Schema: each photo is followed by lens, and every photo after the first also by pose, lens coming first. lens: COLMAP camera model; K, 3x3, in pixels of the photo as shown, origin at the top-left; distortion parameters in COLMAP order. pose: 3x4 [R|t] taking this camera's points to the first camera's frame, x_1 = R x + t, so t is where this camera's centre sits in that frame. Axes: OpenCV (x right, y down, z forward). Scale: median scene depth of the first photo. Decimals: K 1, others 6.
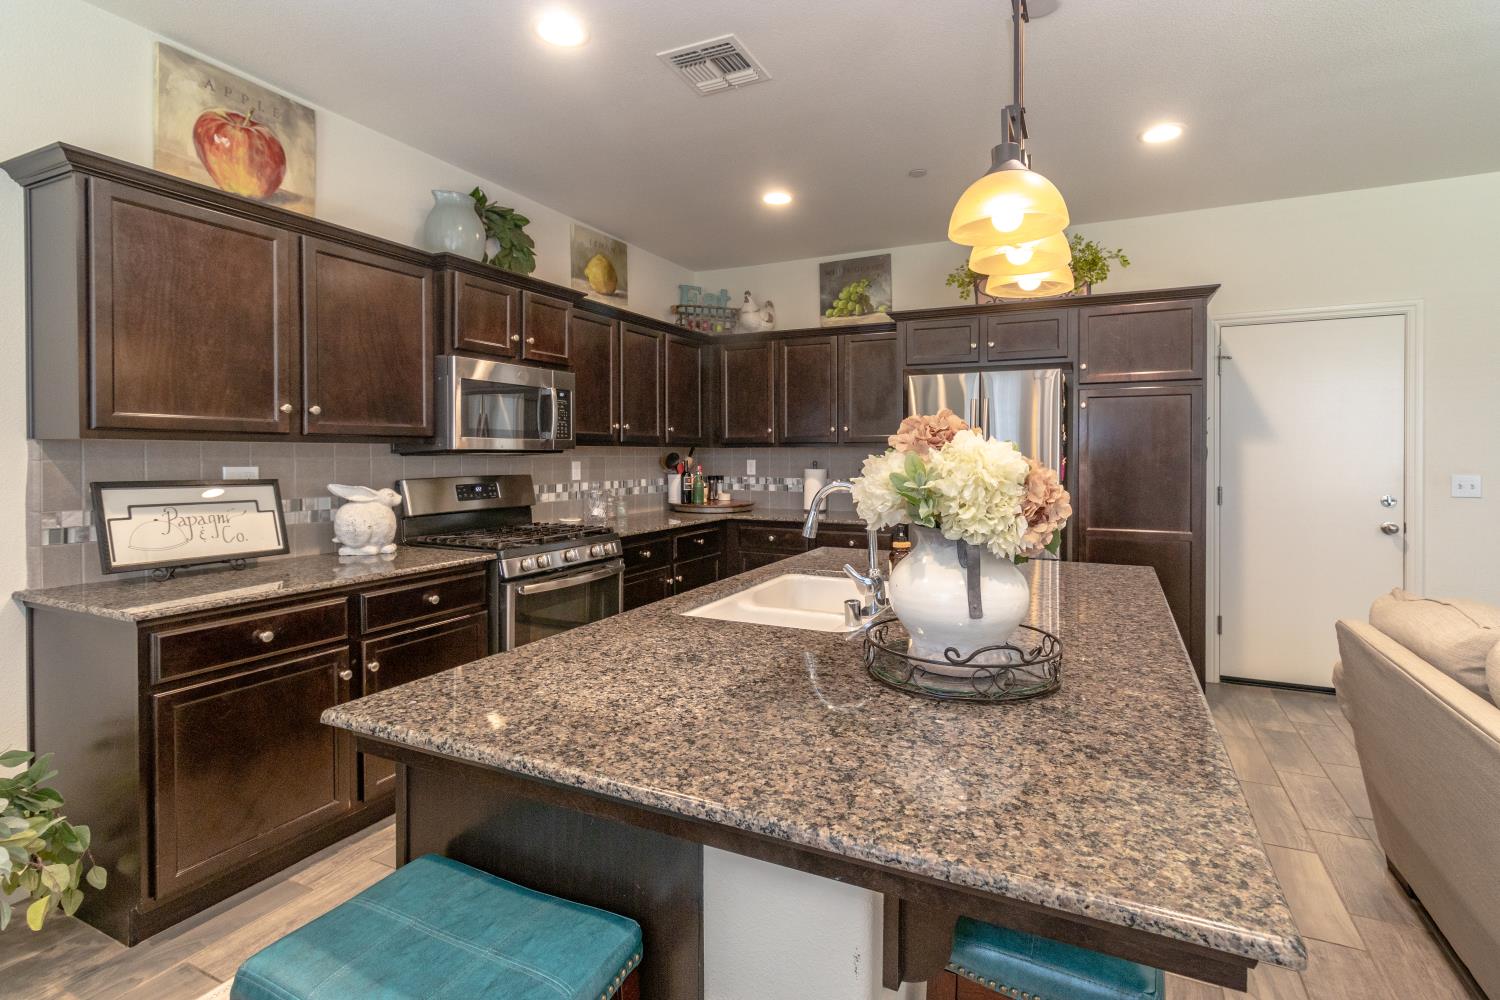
lens RADIAL K [[705.7, 0, 819.6], [0, 705.7, 446.7], [0, 0, 1]] dist [0.003170, 0.000314]
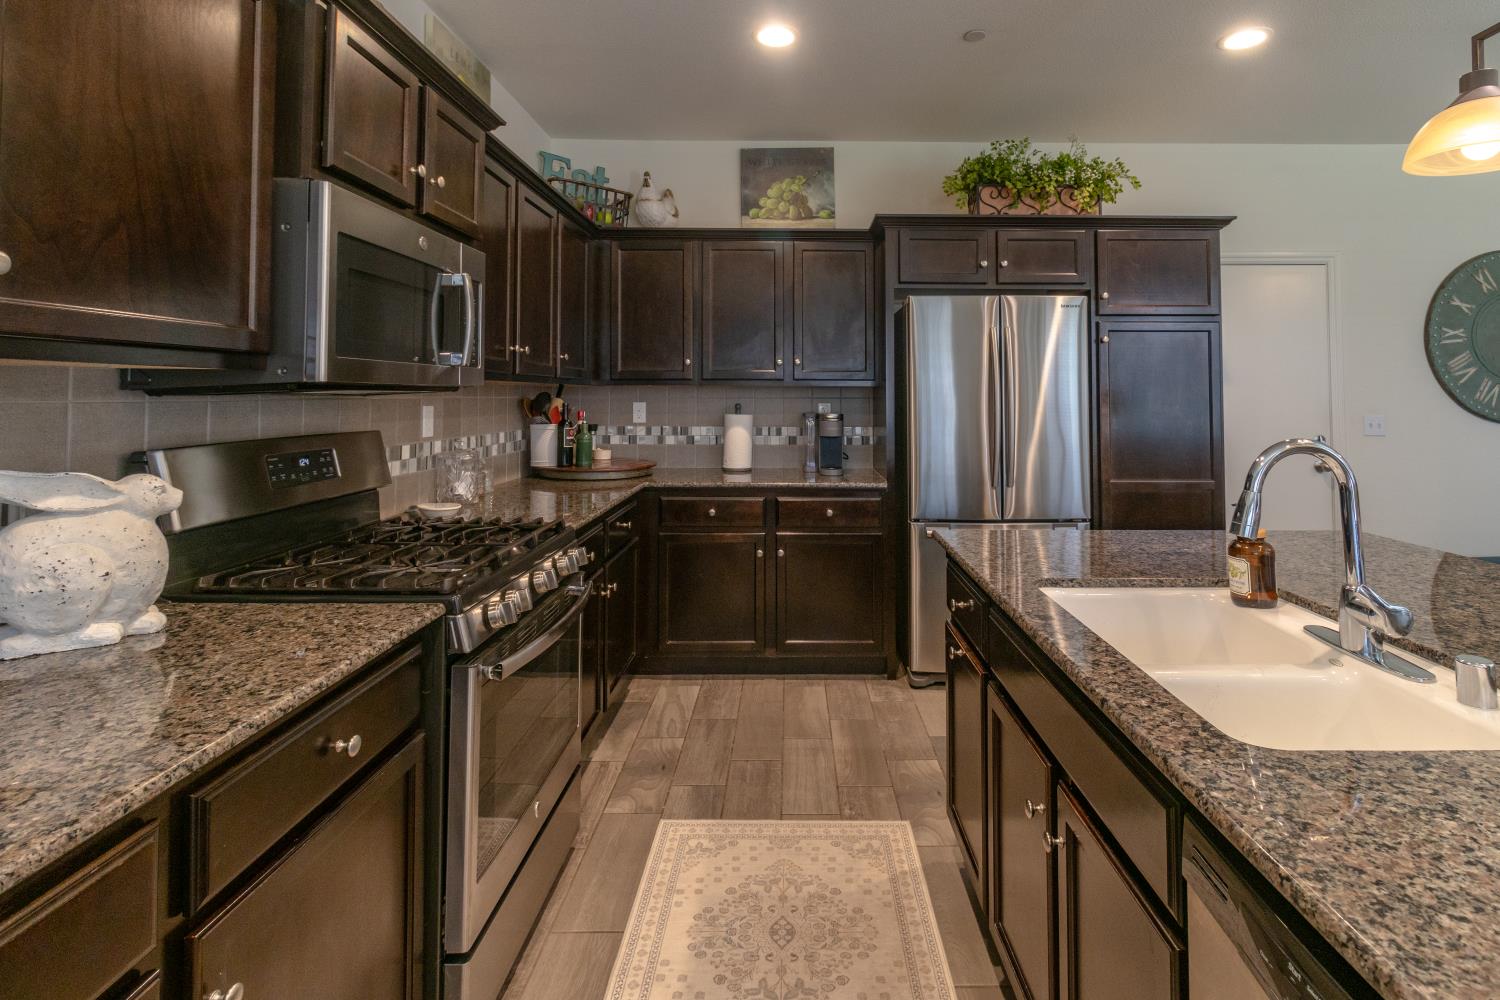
lens RADIAL K [[705.7, 0, 797.8], [0, 705.7, 371.3], [0, 0, 1]] dist [0.003170, 0.000314]
pose [[0.920717, 0.014330, 0.389967, -0.289424], [-0.004740, 0.999662, -0.025544, 0.004913], [-0.390201, 0.021670, 0.920475, 0.318839]]
